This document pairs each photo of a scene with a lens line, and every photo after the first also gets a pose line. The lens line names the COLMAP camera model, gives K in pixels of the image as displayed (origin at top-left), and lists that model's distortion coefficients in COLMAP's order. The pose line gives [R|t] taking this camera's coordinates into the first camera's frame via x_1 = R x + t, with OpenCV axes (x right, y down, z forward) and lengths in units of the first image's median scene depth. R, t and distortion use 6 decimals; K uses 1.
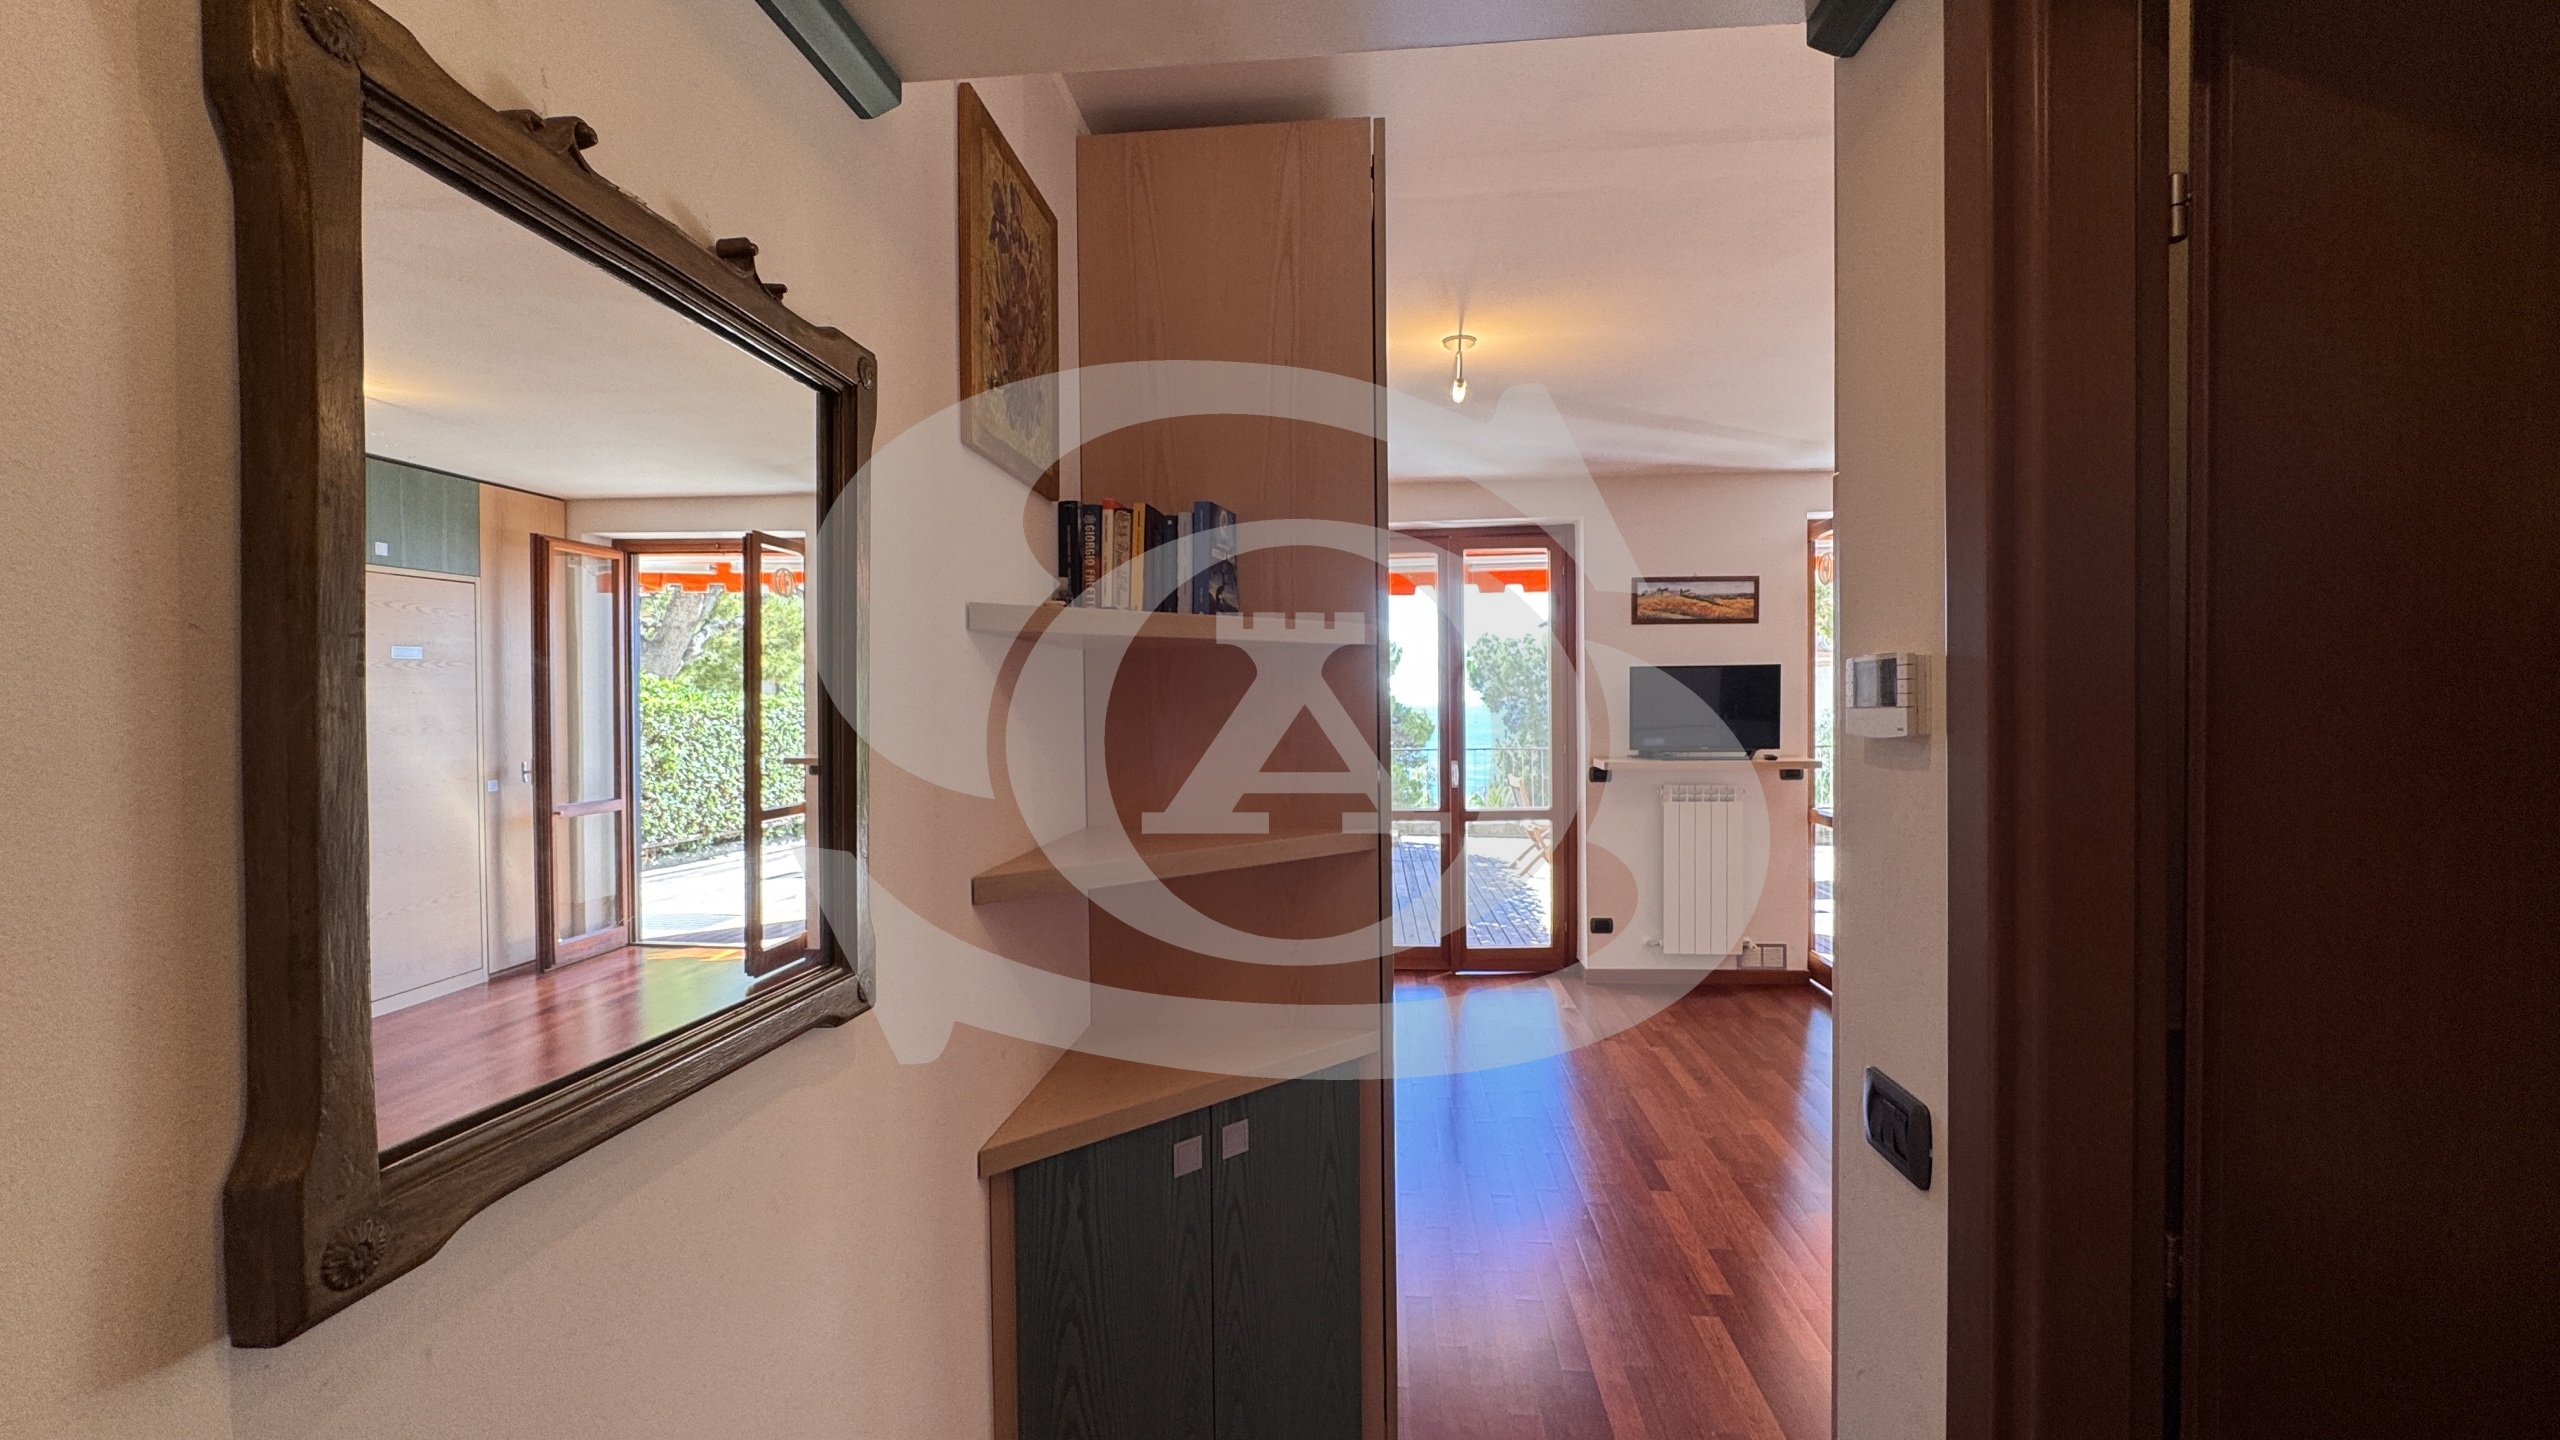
lens RADIAL K [[1019.8, 0, 1273.0], [0, 1019.8, 712.1], [0, 0, 1]] dist [0.000246, 0.000195]
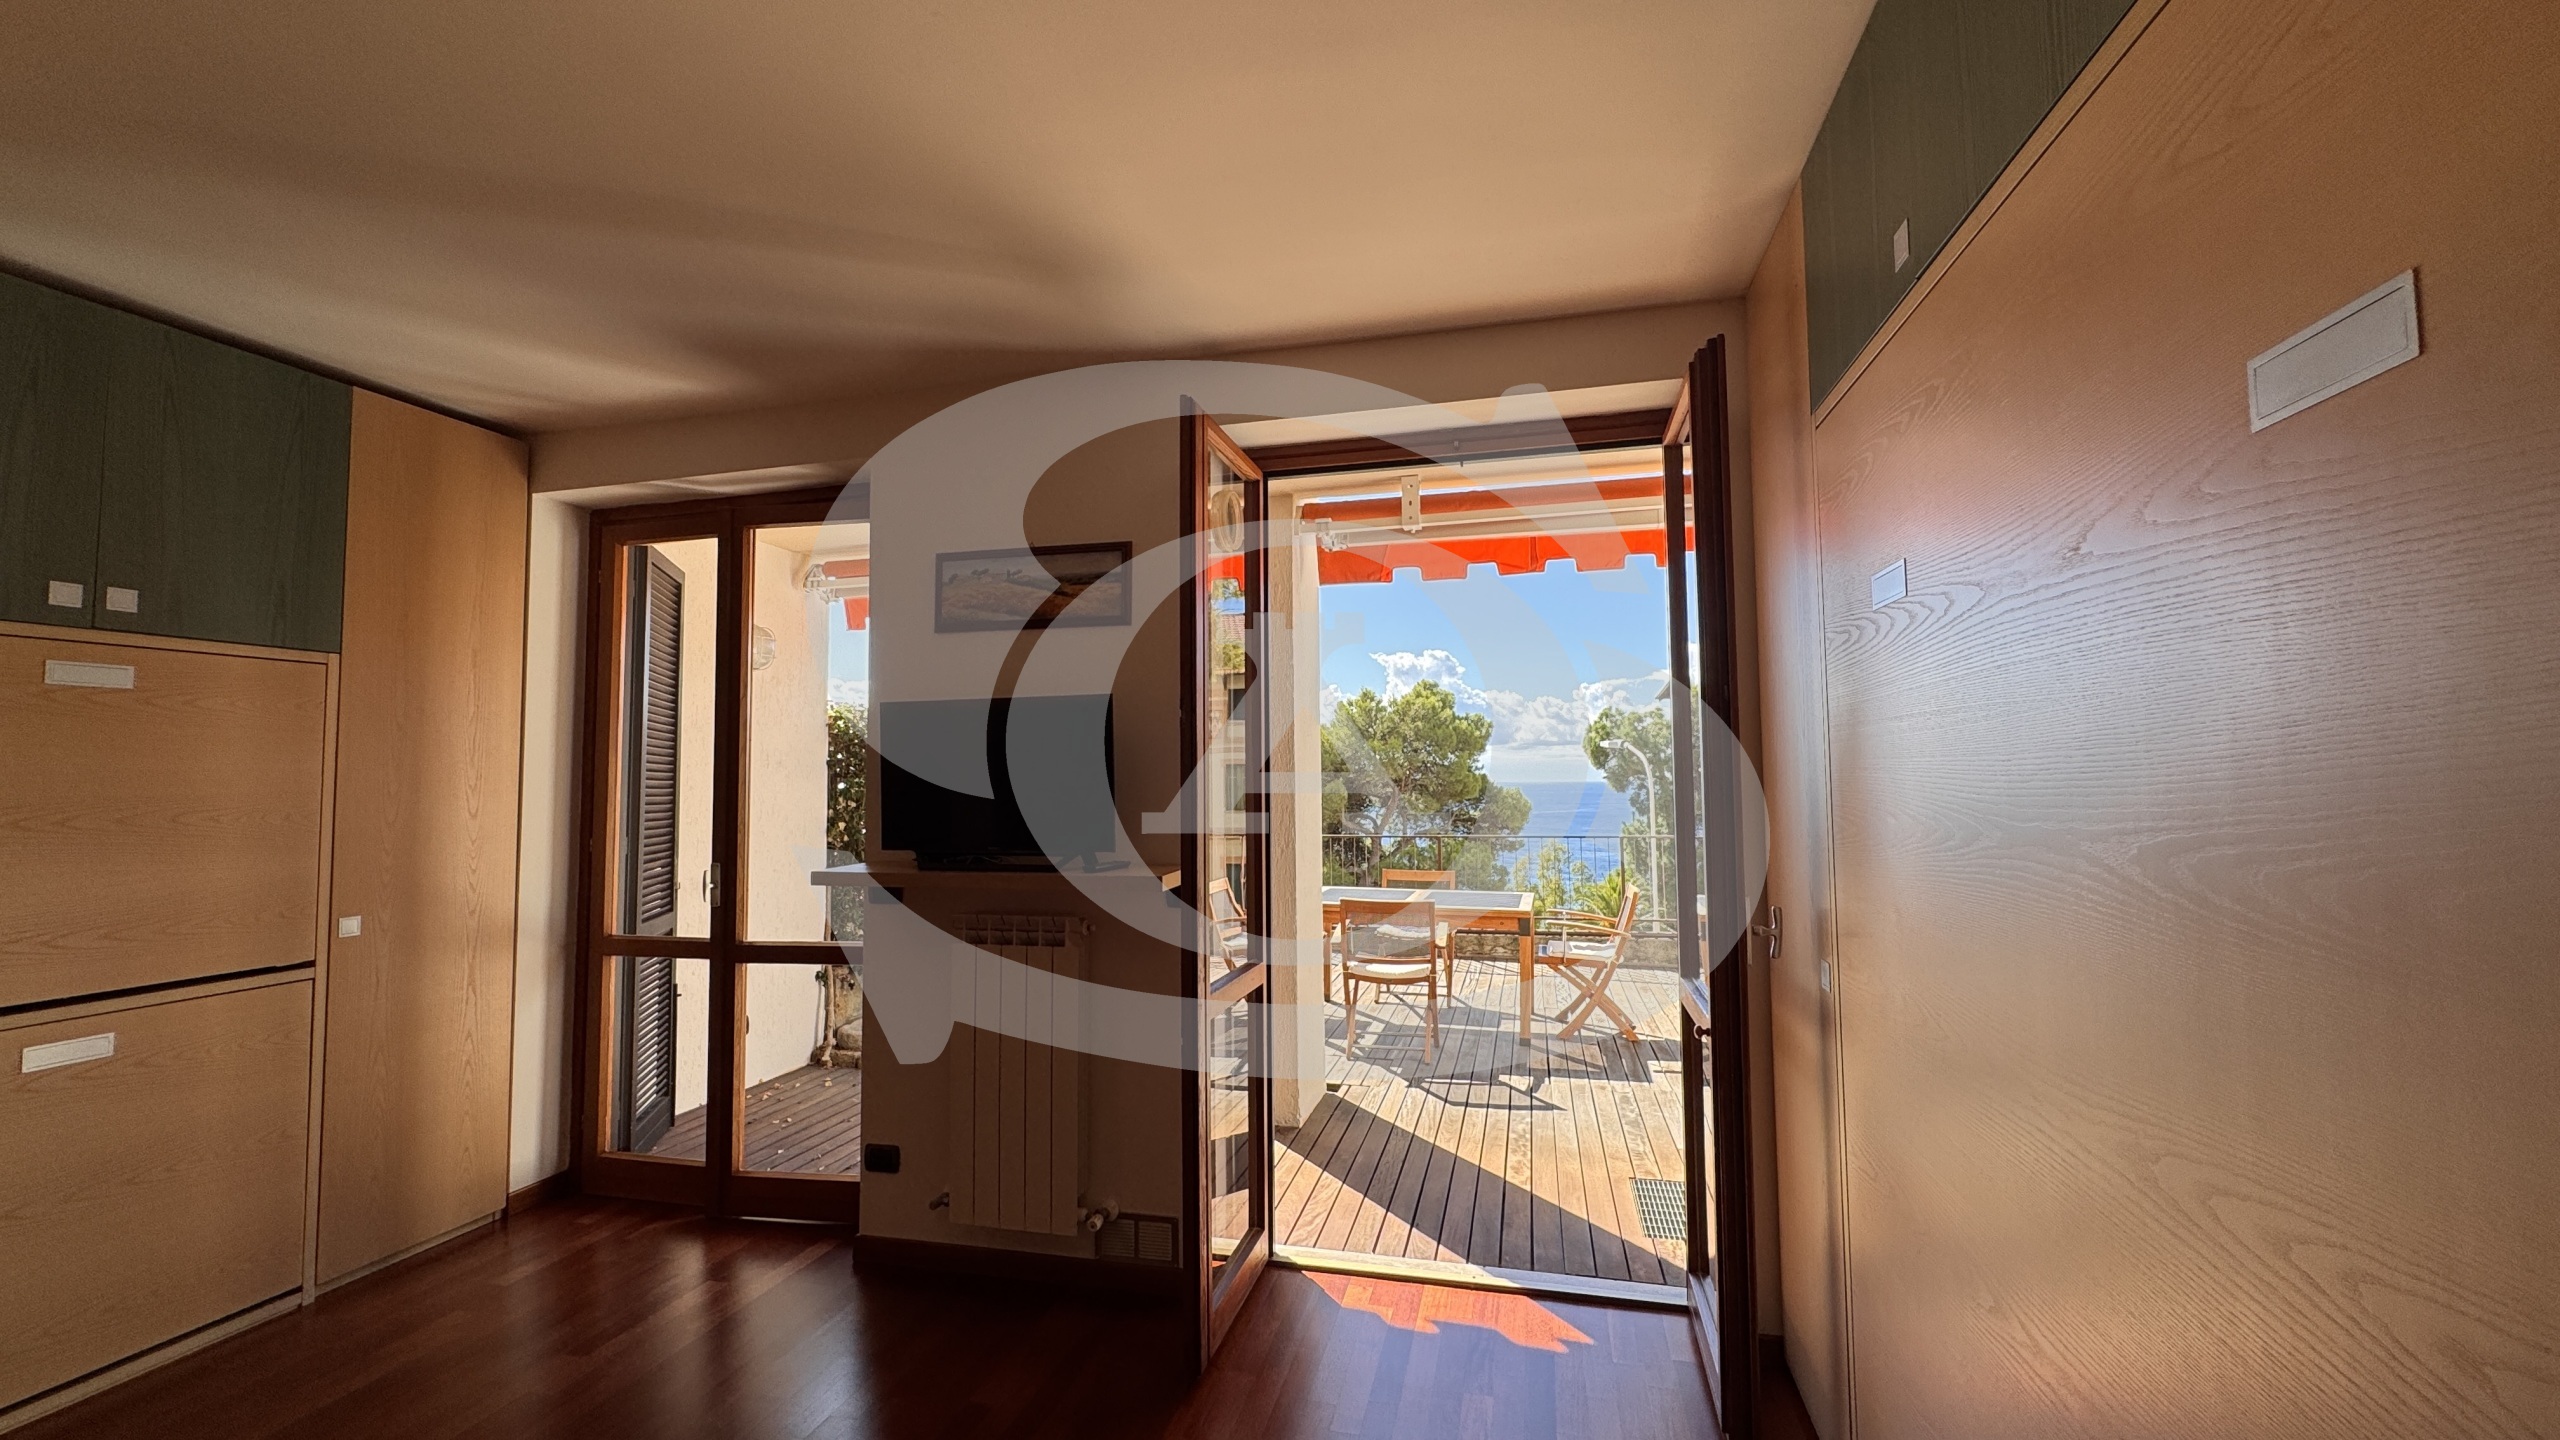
lens RADIAL K [[1019.8, 0, 1272.7], [0, 1019.8, 723.6], [0, 0, 1]] dist [0.000246, 0.000195]
pose [[0.987856, -0.008224, -0.155157, 0.605865], [-0.002240, 0.997741, -0.067147, 0.004156], [0.155359, 0.066679, 0.985605, 0.439761]]
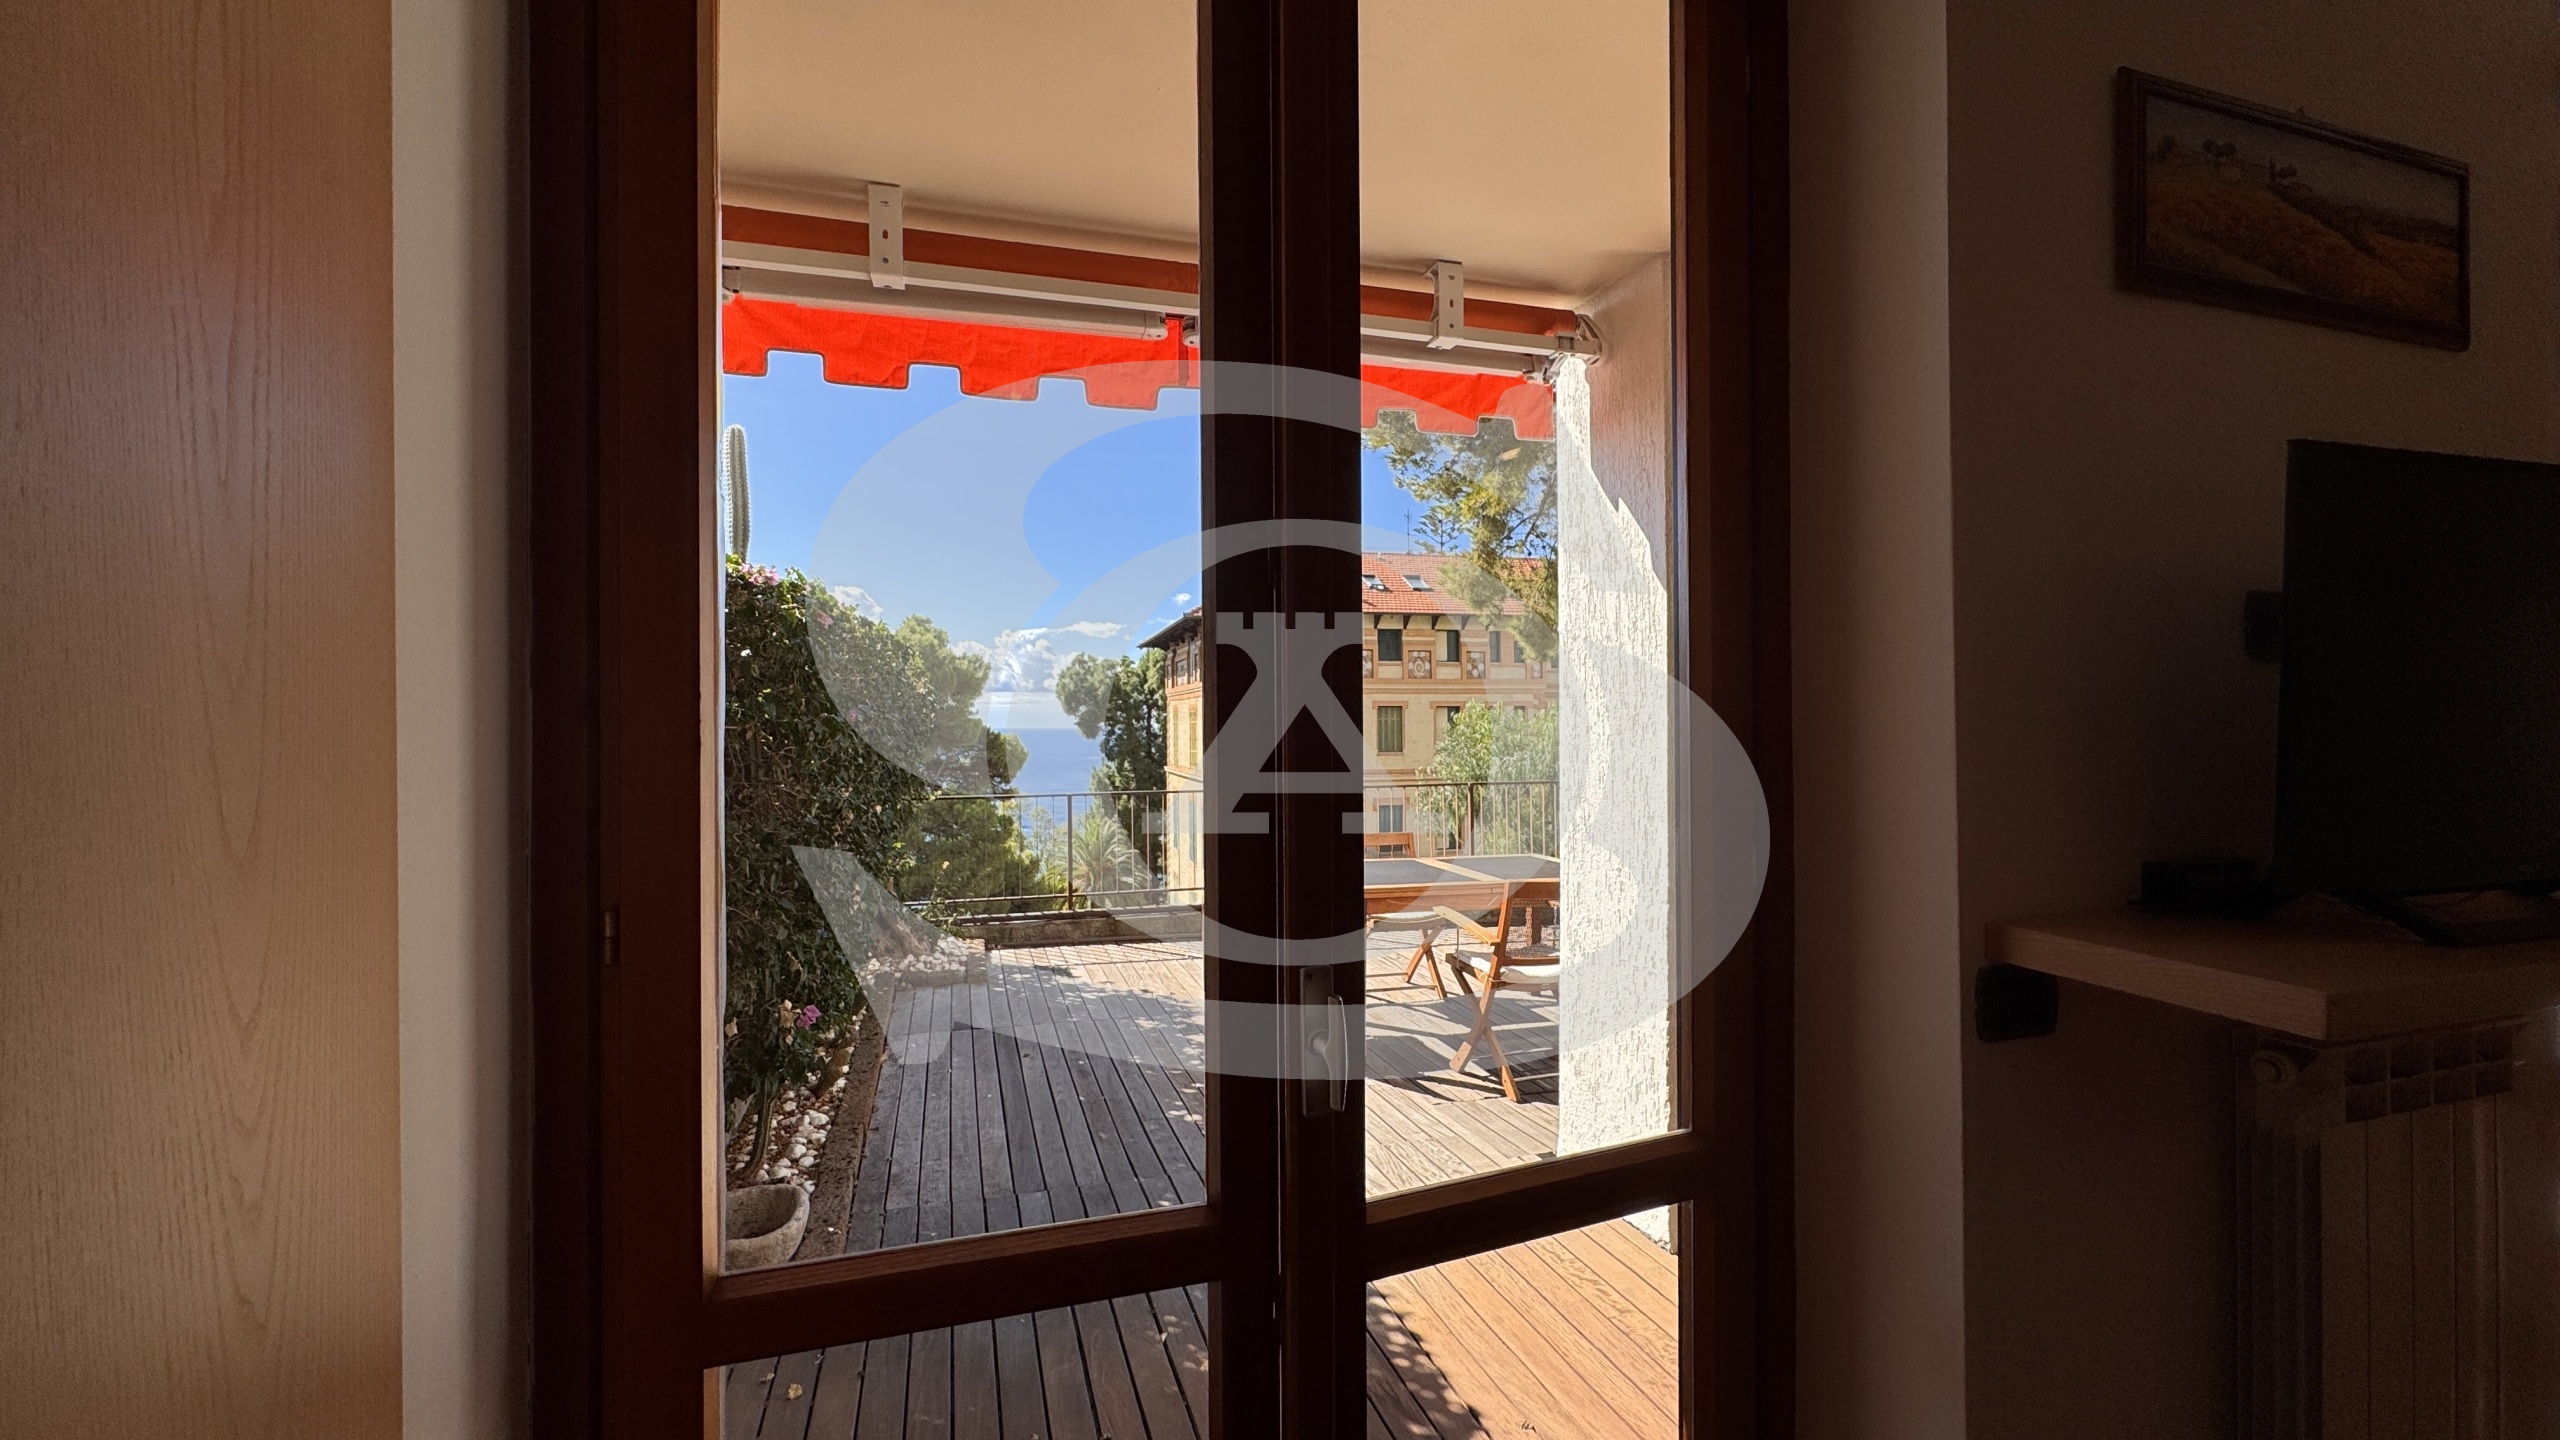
lens RADIAL K [[1019.8, 0, 1278.7], [0, 1019.8, 715.1], [0, 0, 1]] dist [0.000246, 0.000195]
pose [[0.919732, 0.007035, 0.392484, 0.099079], [0.002267, 0.999728, -0.023232, 0.009045], [-0.392540, 0.022257, 0.919465, 0.837050]]
